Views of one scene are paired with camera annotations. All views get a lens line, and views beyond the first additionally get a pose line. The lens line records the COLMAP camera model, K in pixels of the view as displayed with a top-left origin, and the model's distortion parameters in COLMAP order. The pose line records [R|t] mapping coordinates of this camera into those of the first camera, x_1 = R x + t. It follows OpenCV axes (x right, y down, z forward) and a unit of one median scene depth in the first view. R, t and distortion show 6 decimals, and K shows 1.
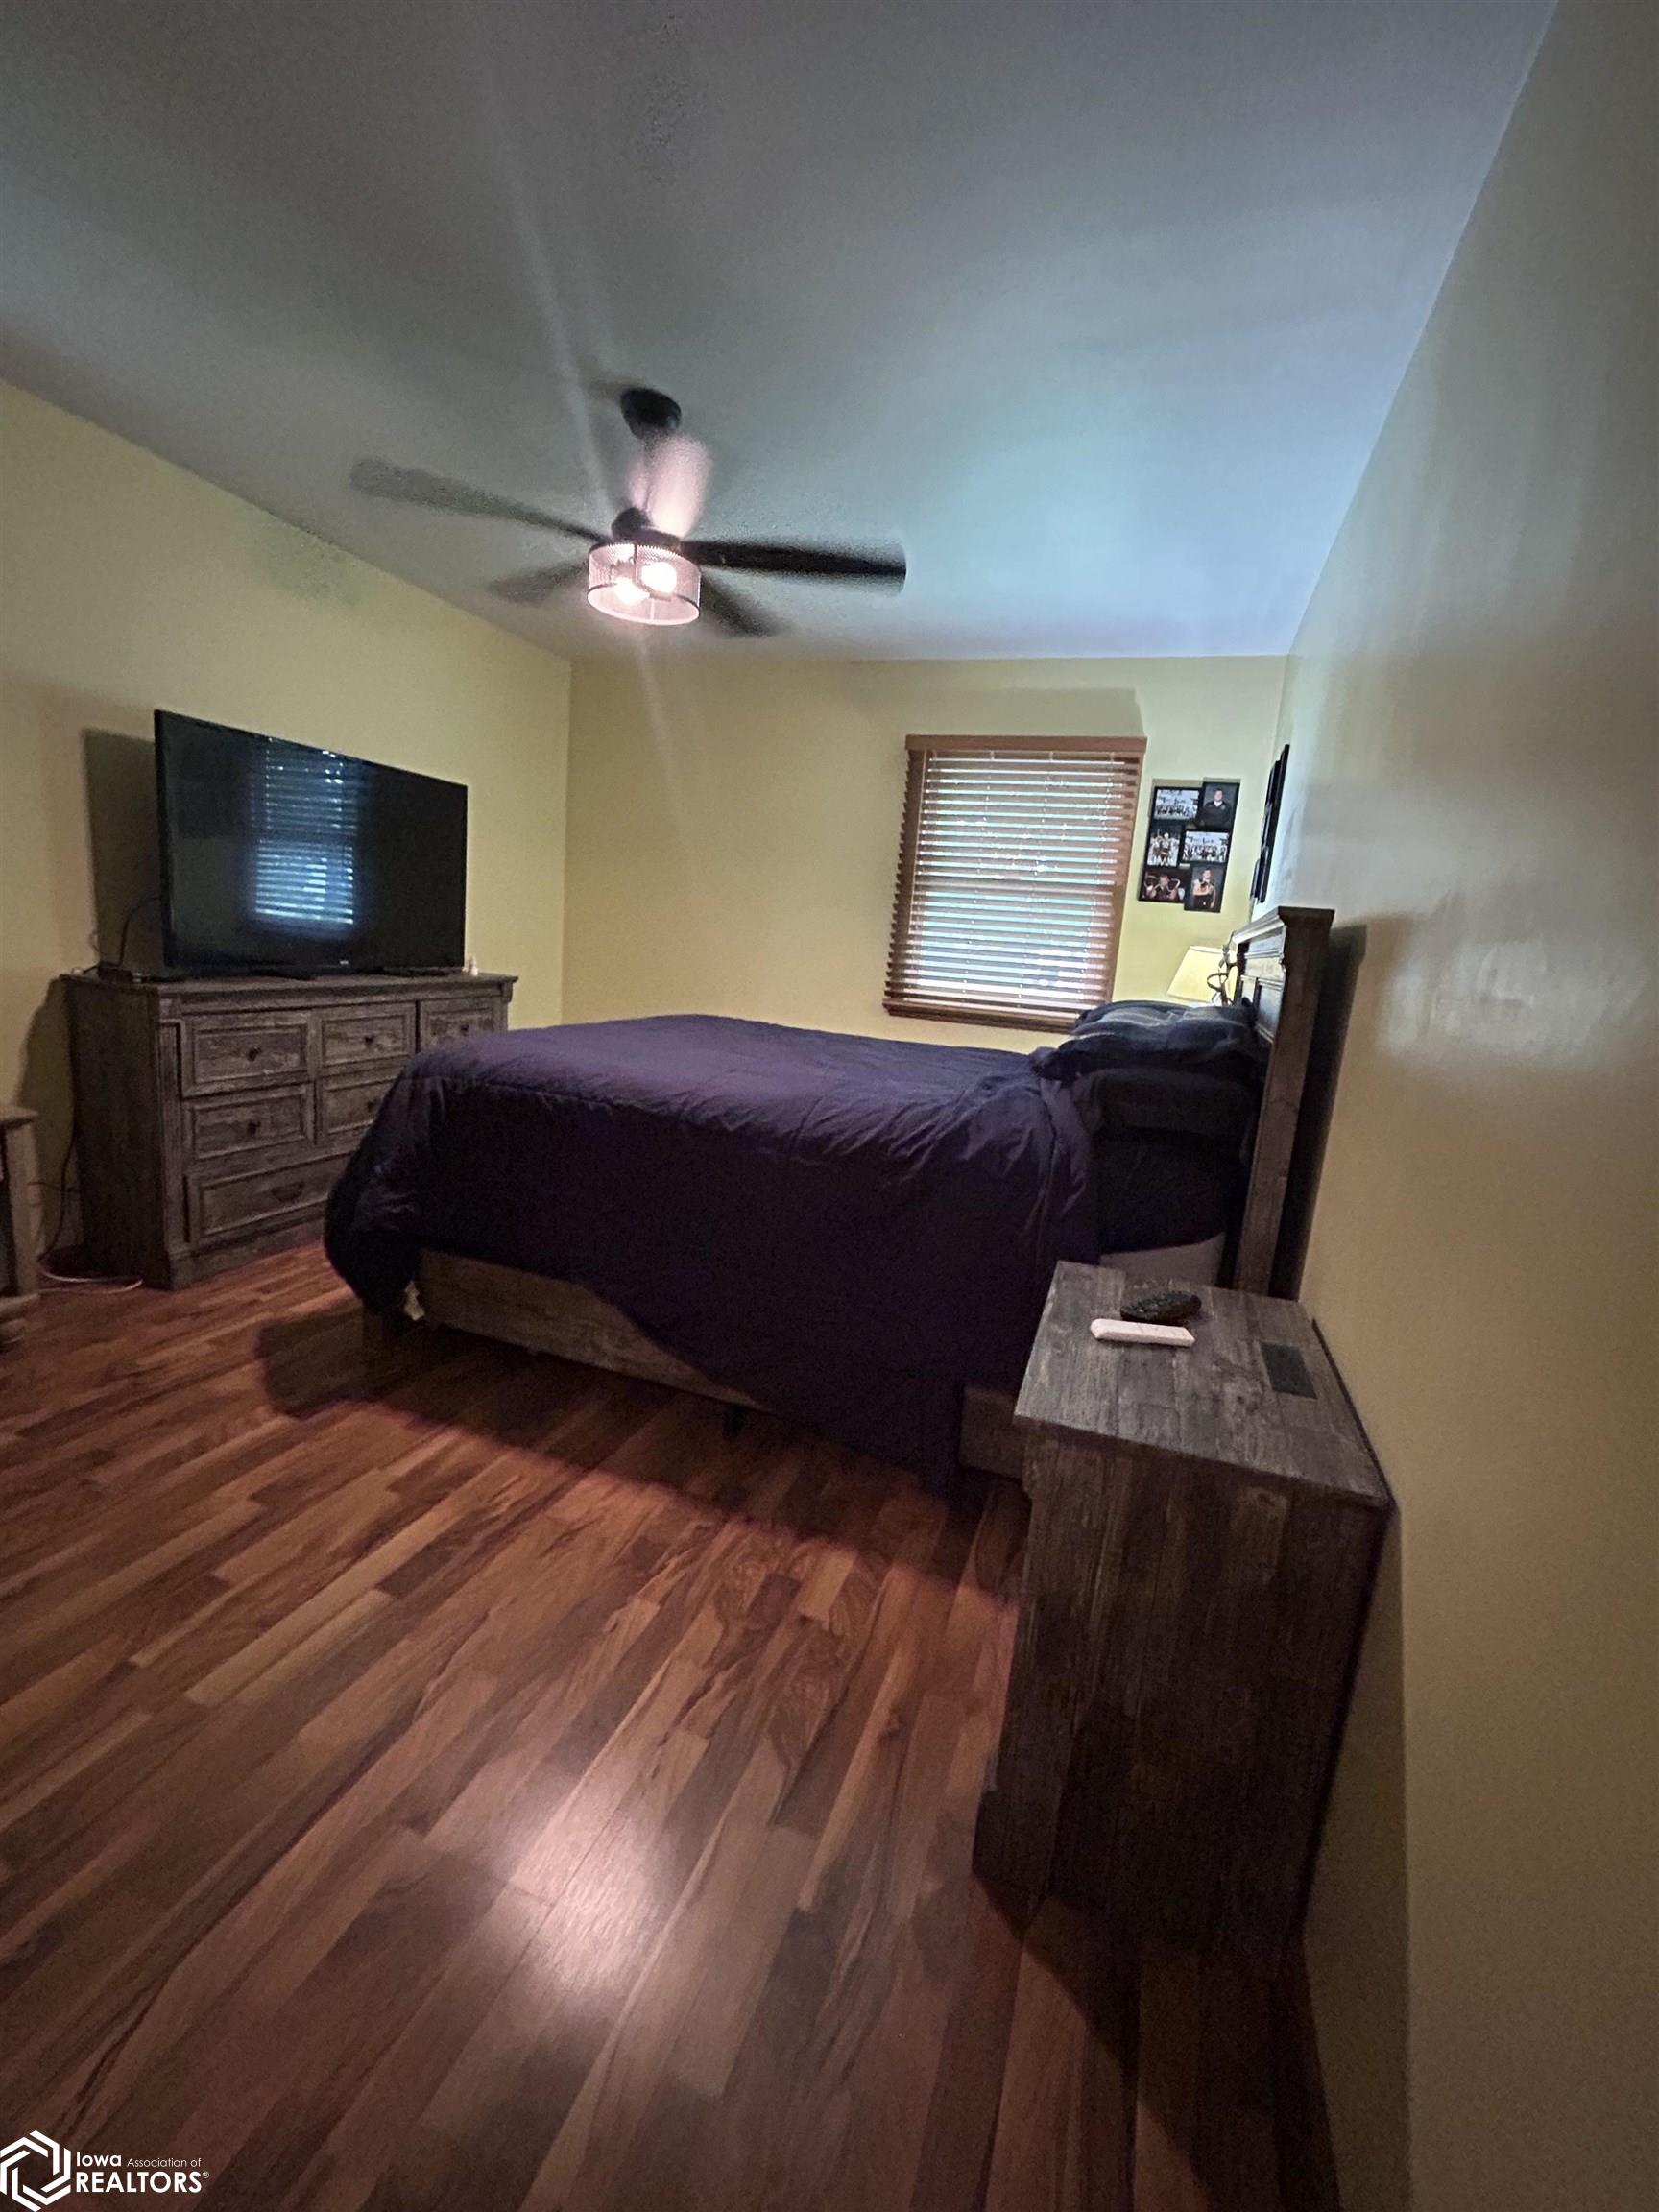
lens RADIAL K [[897.3, 0, 831.0], [0, 897.3, 1102.0], [0, 0, 1]] dist [-0.001438, 0.001412]
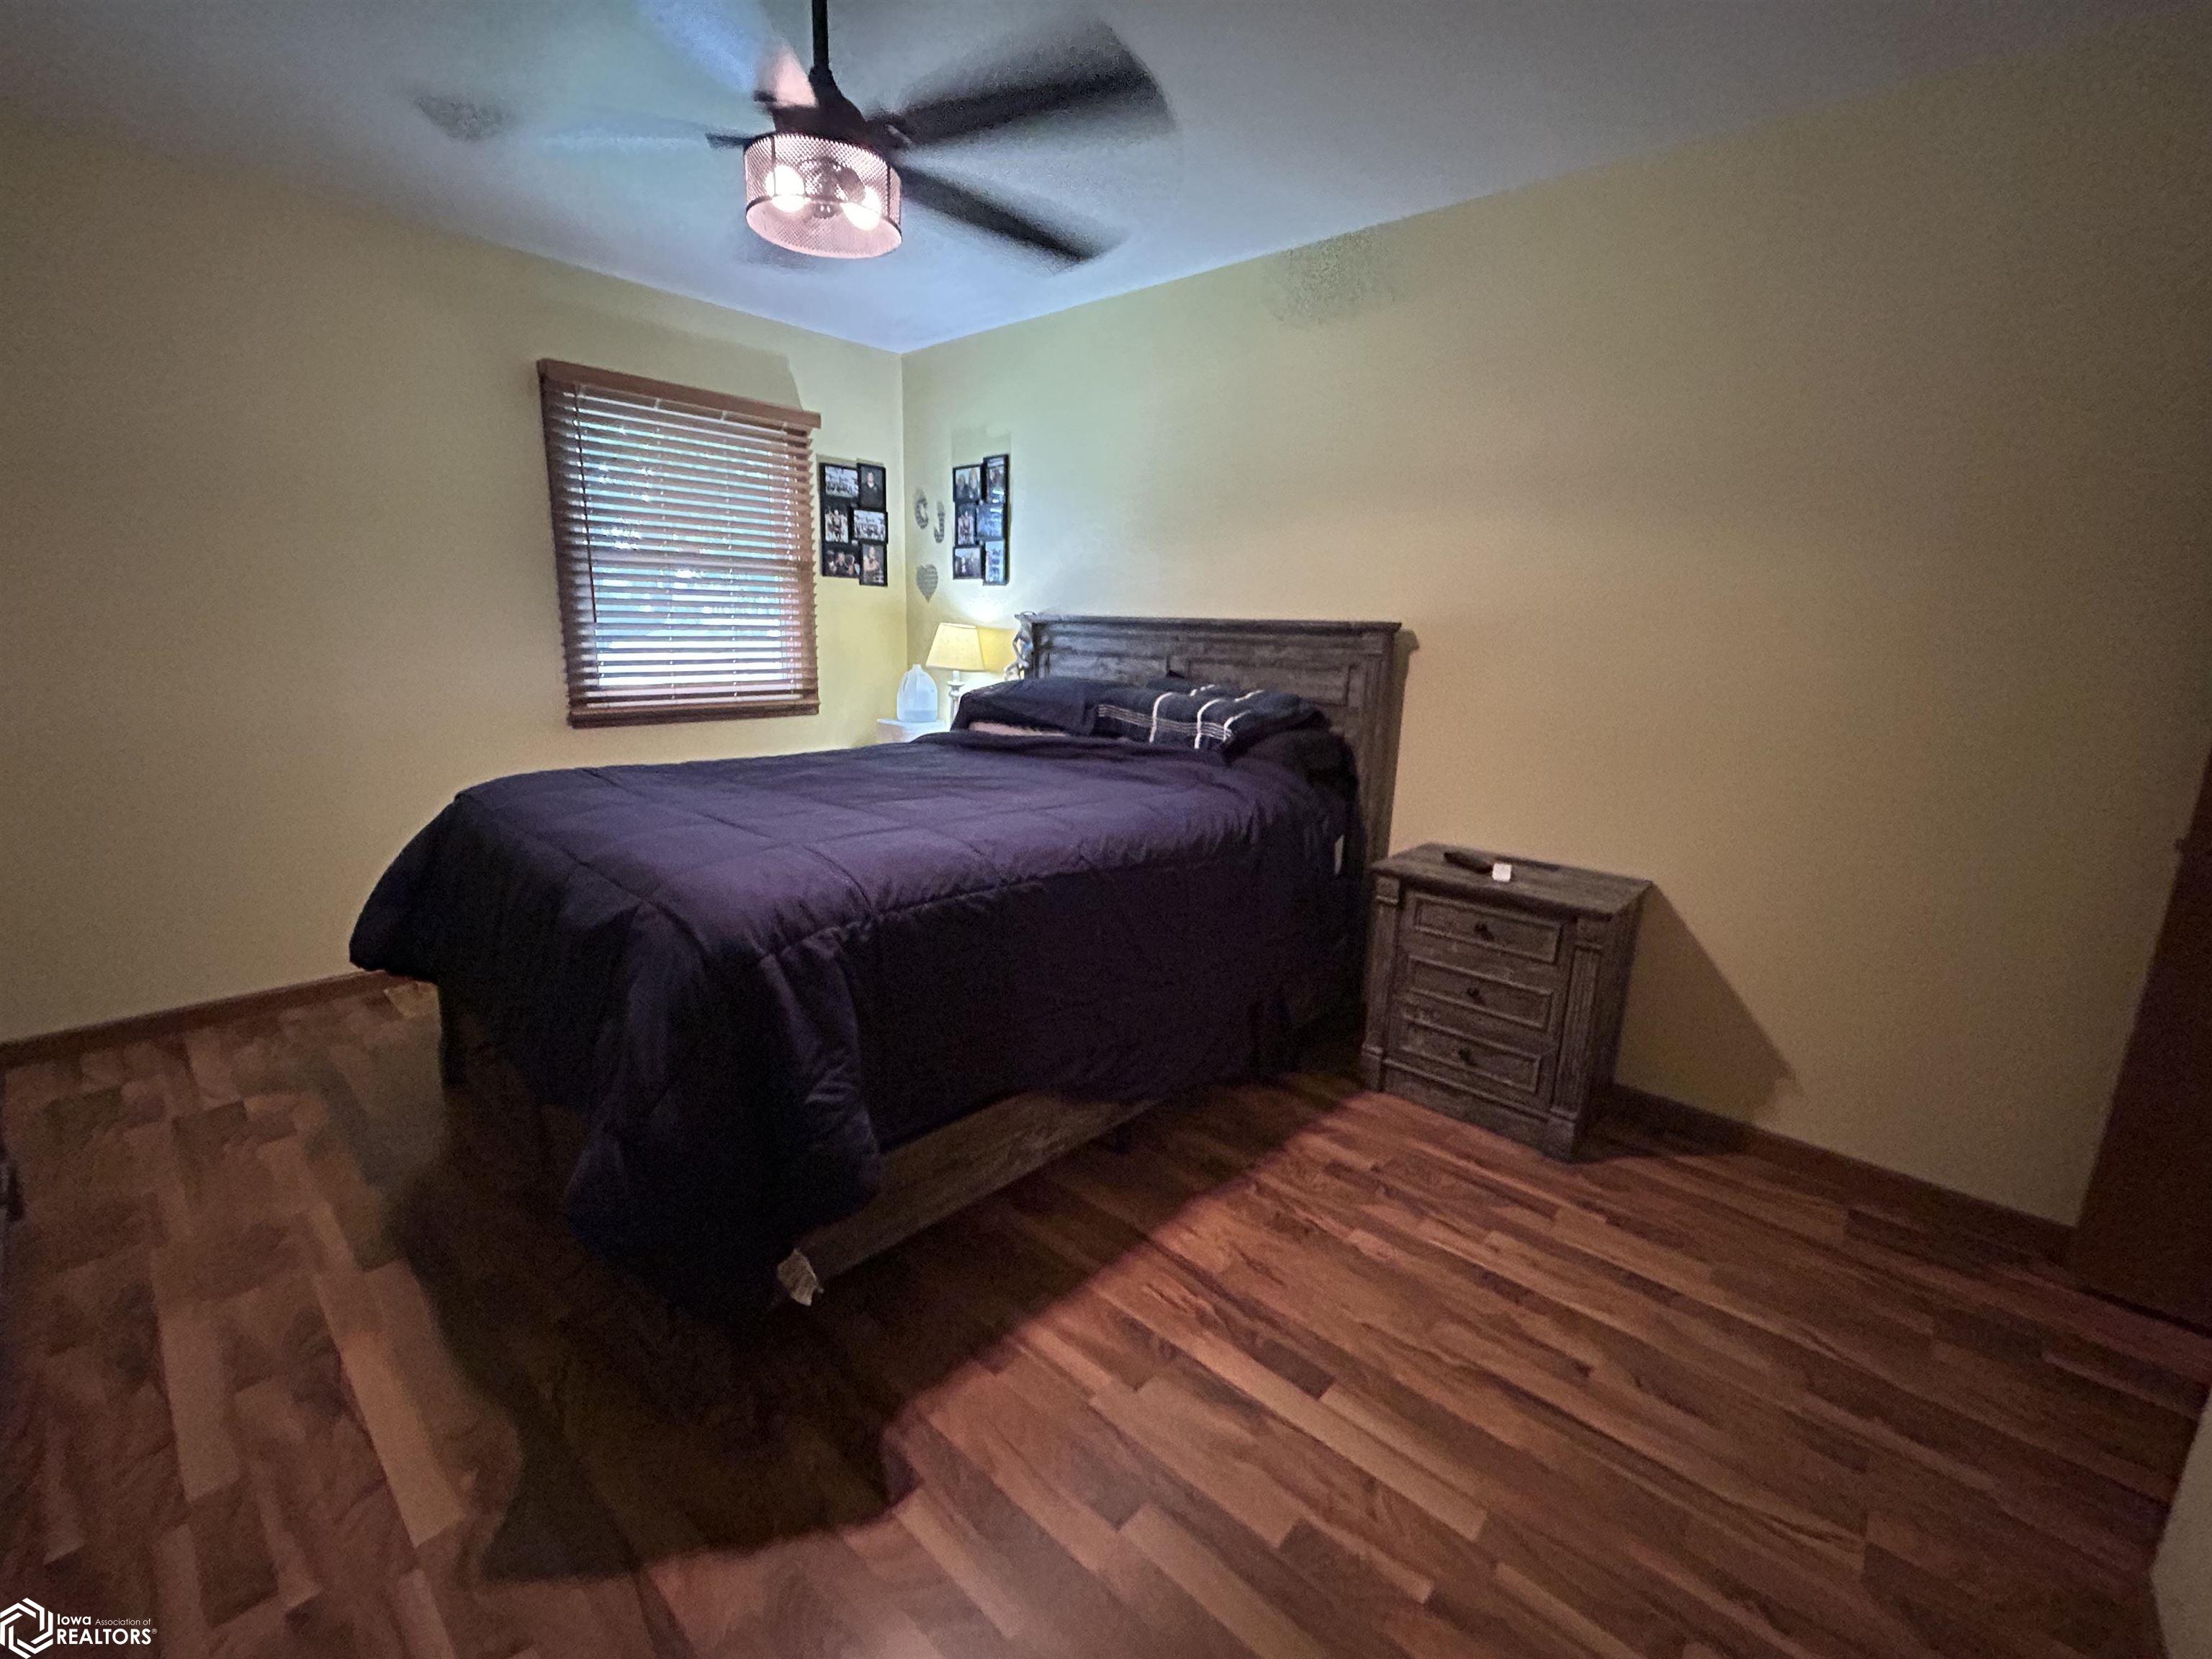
lens RADIAL K [[897.3, 0, 1102.7], [0, 897.3, 824.1], [0, 0, 1]] dist [-0.001438, 0.001412]
pose [[0.423593, -0.261325, 0.867340, -0.912156], [0.172098, 0.963262, 0.206176, -0.206673], [-0.889354, 0.061933, 0.453005, 0.521034]]
